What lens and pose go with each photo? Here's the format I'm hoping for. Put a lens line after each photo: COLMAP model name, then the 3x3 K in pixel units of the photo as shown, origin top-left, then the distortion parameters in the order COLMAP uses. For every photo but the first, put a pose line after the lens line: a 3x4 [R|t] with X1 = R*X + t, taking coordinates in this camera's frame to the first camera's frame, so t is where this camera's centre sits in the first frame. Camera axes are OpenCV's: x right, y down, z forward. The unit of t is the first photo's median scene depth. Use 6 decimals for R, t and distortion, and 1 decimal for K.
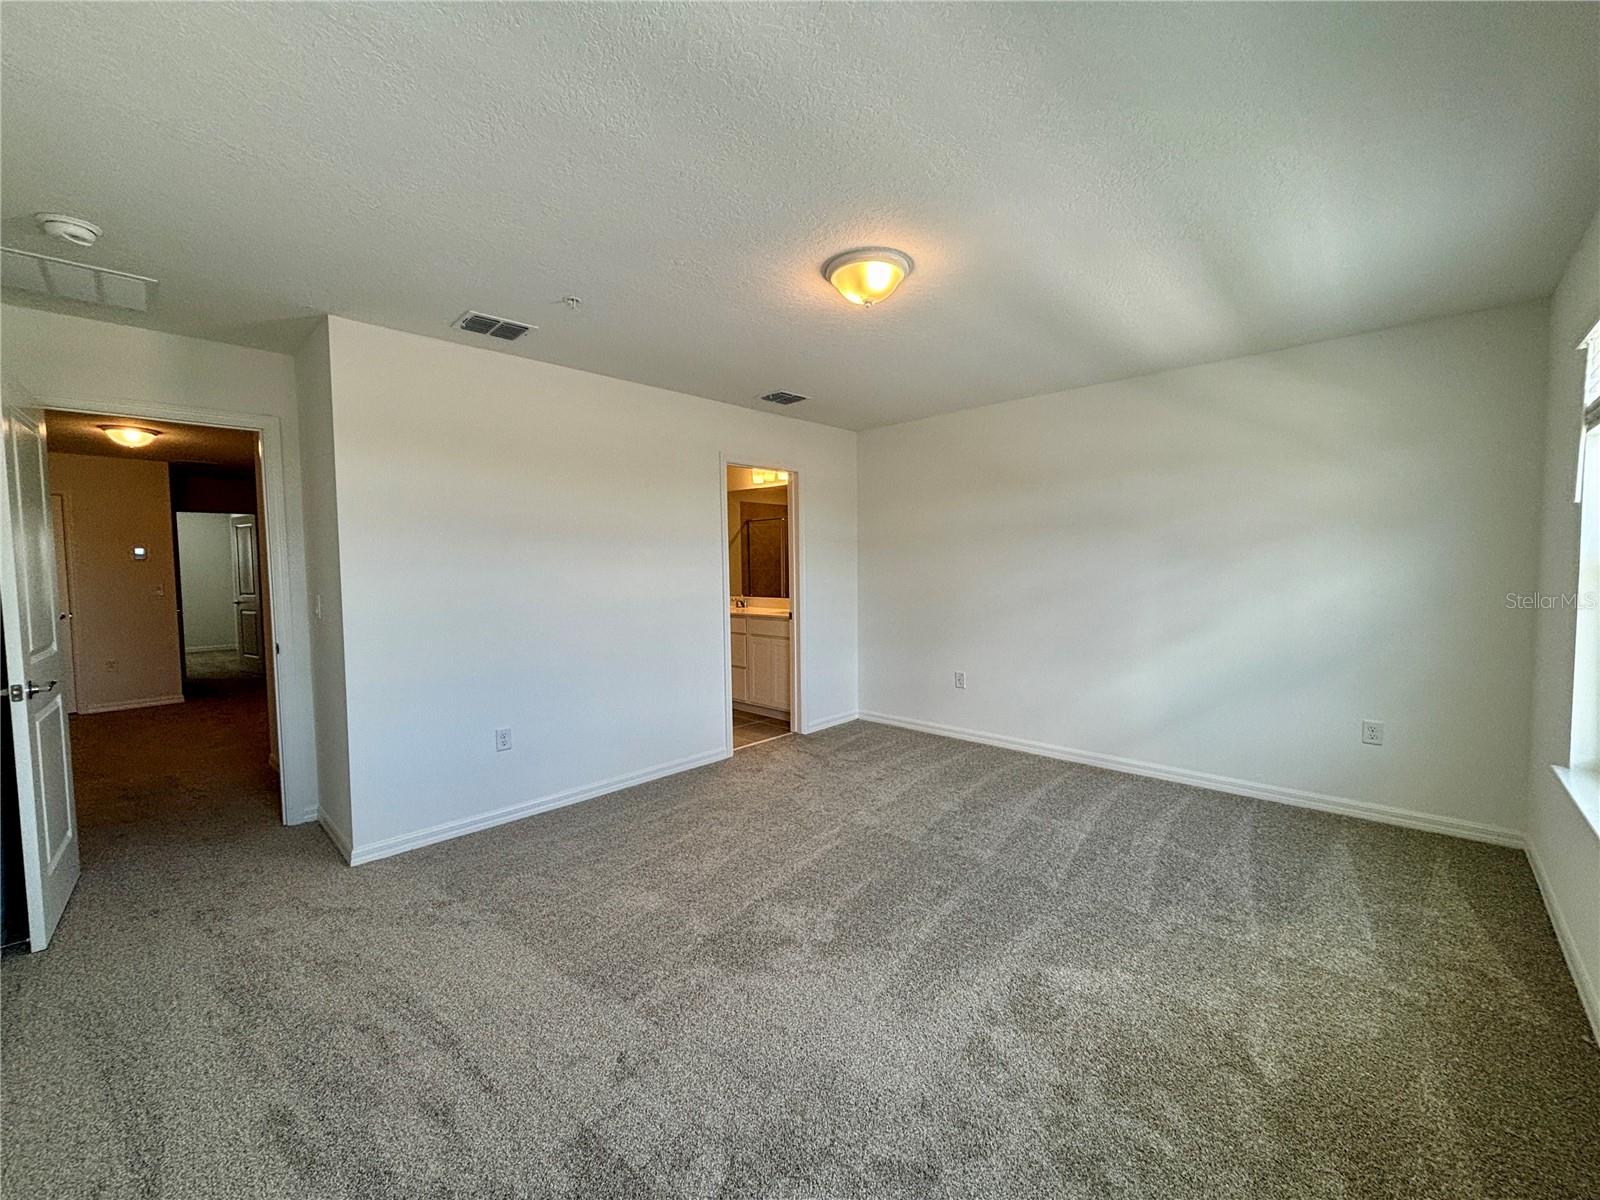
lens RADIAL K [[642.4, 0, 792.9], [0, 642.4, 601.1], [0, 0, 1]] dist [0.003047, 0.000365]
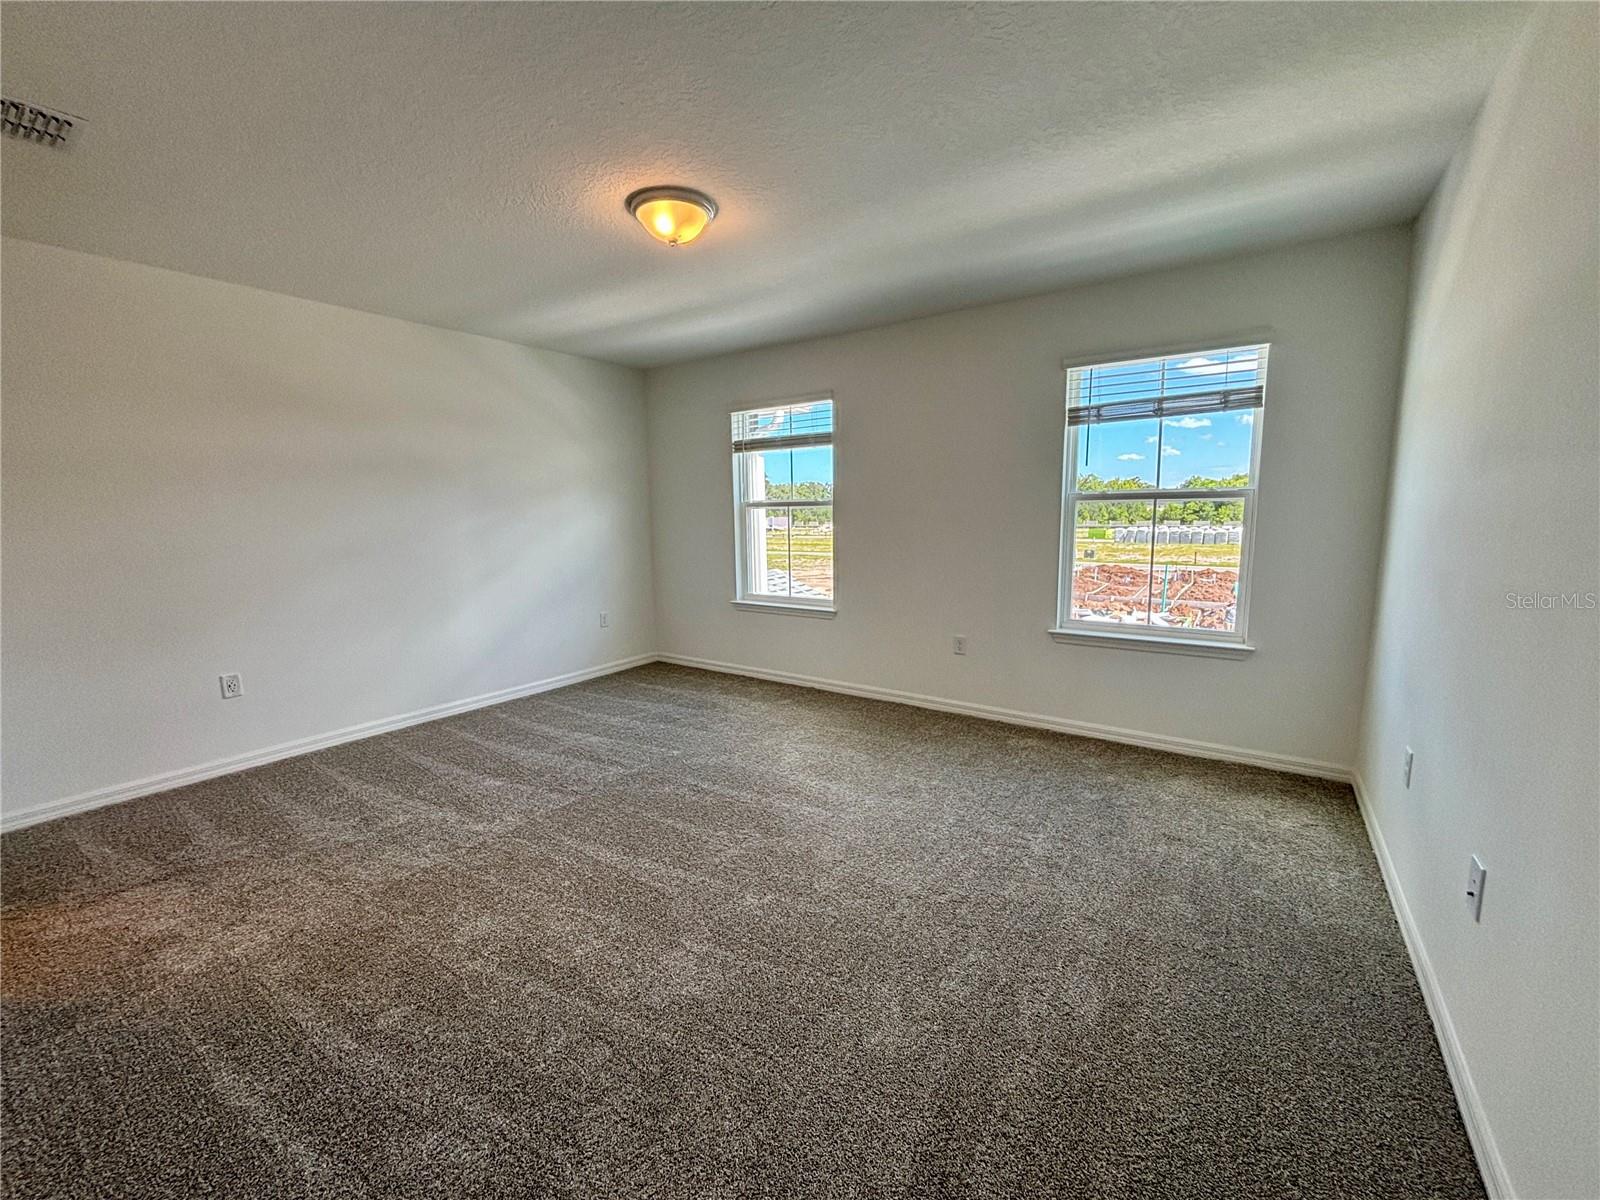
lens RADIAL K [[642.4, 0, 801.9], [0, 642.4, 599.8], [0, 0, 1]] dist [0.003047, 0.000365]
pose [[-0.150564, -0.124003, 0.980792, -0.670286], [0.070073, 0.988268, 0.135705, -0.024221], [-0.986114, 0.089159, -0.140108, 0.678530]]
